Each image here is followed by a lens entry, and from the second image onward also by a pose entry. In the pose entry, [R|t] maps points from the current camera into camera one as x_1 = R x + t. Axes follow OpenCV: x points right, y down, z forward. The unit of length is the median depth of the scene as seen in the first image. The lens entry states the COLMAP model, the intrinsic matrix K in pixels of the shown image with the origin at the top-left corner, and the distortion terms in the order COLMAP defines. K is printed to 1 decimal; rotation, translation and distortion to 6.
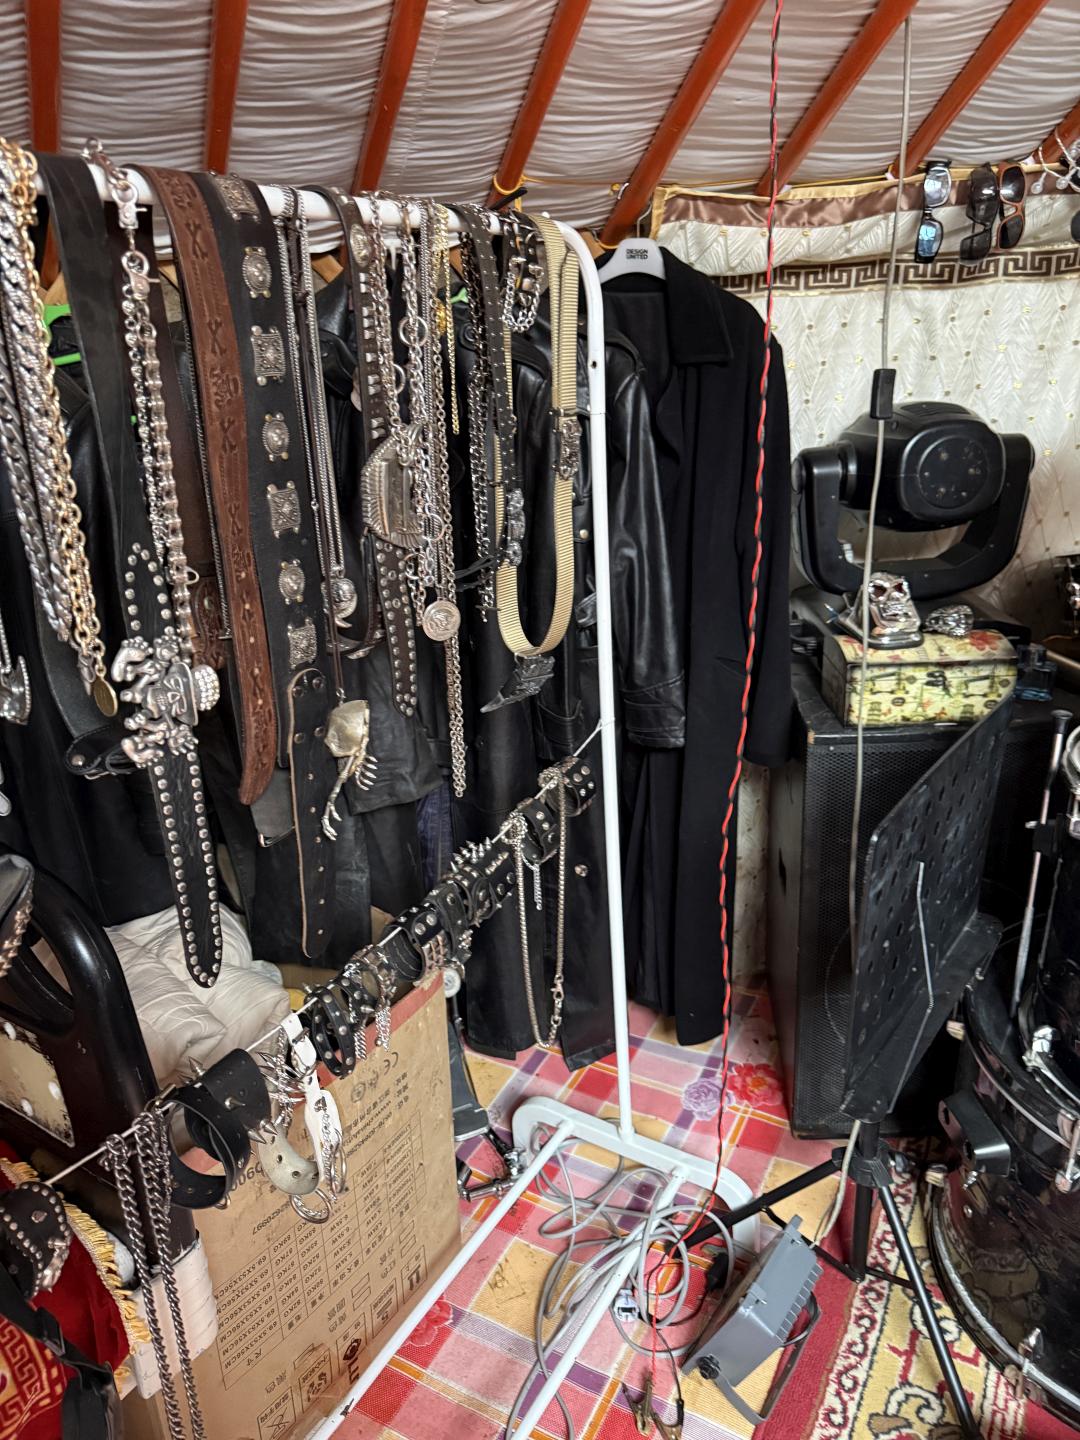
lens RADIAL K [[993.8, 0, 535.9], [0, 993.8, 700.6], [0, 0, 1]] dist [0.159439, -0.352256]
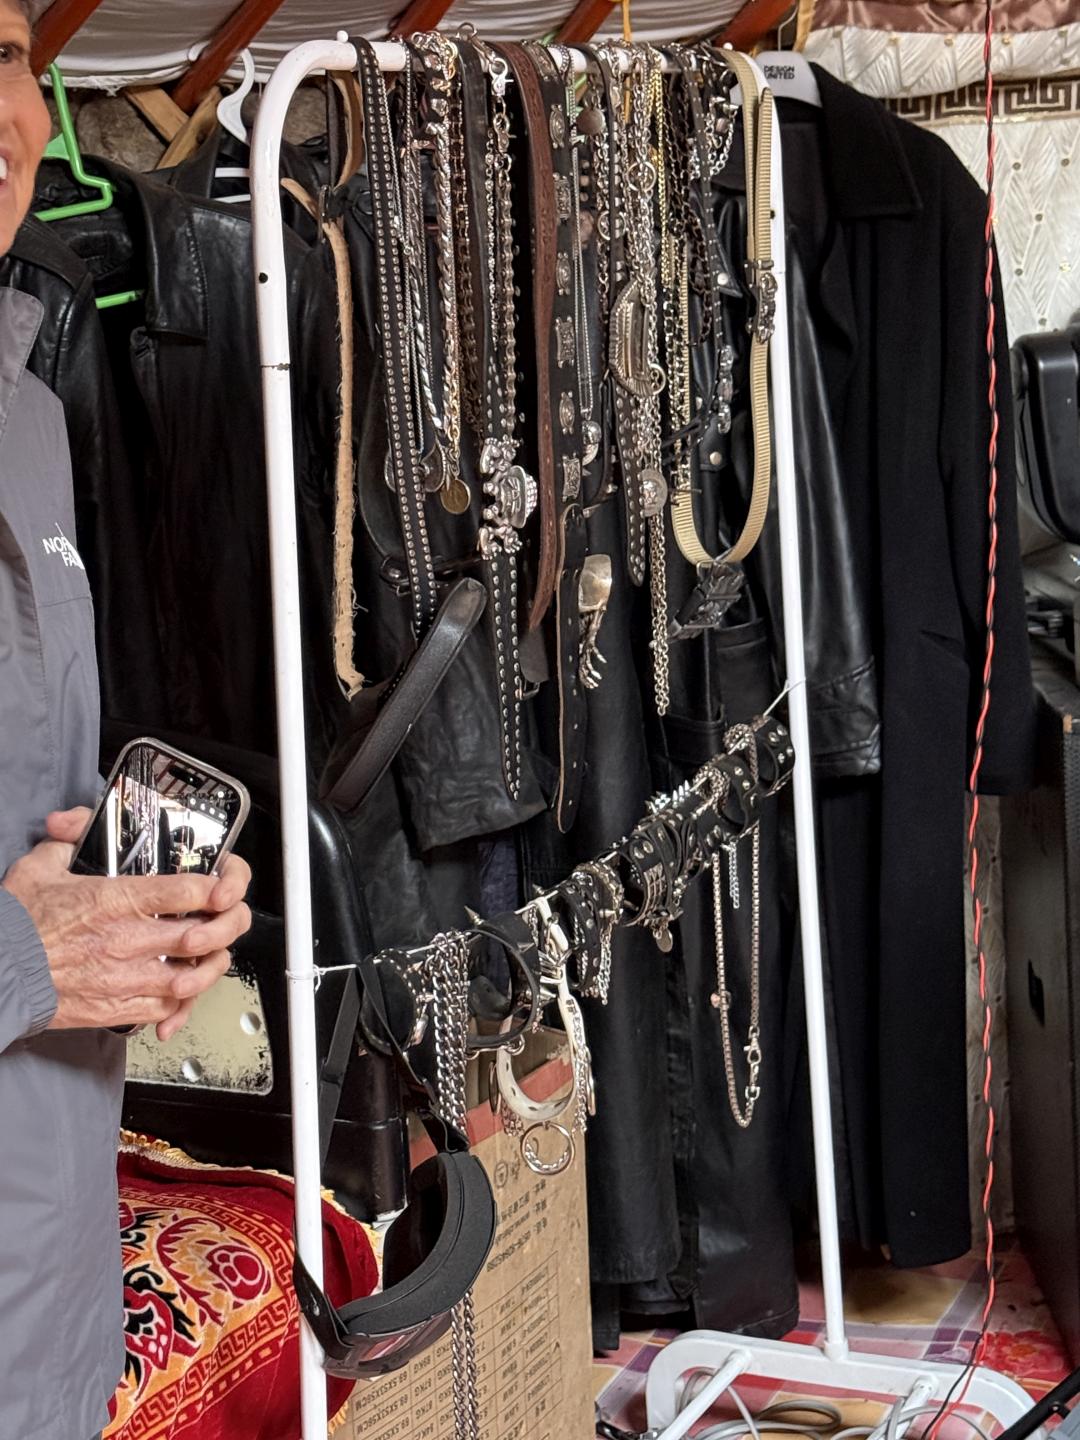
lens RADIAL K [[2819.2, 0, 540.0], [0, 2819.2, 720.0], [0, 0, 1]] dist [0.155526, -0.290567]
pose [[0.993901, -0.031325, 0.105731, -0.297208], [0.048064, 0.985996, -0.159695, 0.328324], [-0.099248, 0.163803, 0.981488, -0.894087]]
